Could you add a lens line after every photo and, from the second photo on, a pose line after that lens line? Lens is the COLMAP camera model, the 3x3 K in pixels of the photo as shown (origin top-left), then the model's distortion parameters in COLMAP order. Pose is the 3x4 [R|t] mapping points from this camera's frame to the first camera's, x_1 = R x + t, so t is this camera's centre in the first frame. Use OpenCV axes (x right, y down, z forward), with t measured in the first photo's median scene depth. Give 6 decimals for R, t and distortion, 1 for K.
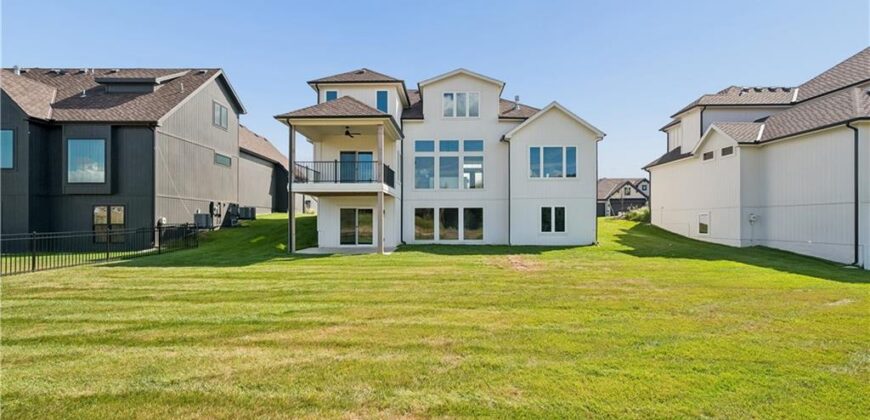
lens RADIAL K [[404.2, 0, 435.9], [0, 404.2, 216.1], [0, 0, 1]] dist [0.002540, 0.000583]
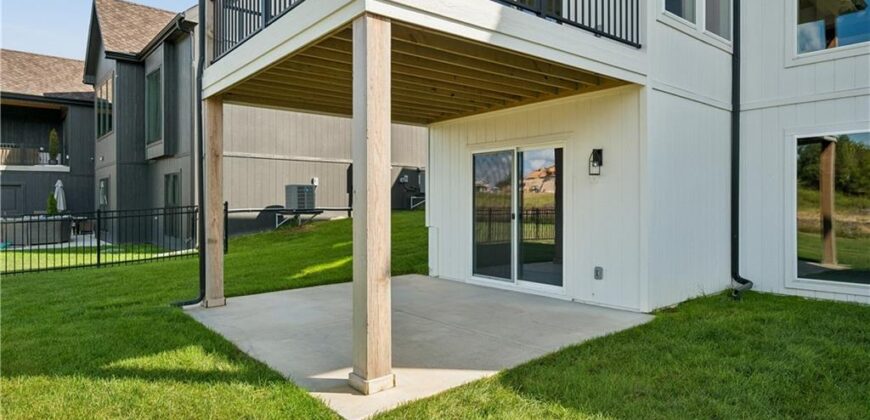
lens RADIAL K [[514.6, 0, 435.5], [0, 514.6, 206.7], [0, 0, 1]] dist [0.001109, 0.000044]
pose [[0.651507, 0.004901, -0.758627, 0.039070], [0.008330, 0.999873, 0.013613, 0.014520], [0.758597, -0.015189, 0.651383, 0.726475]]
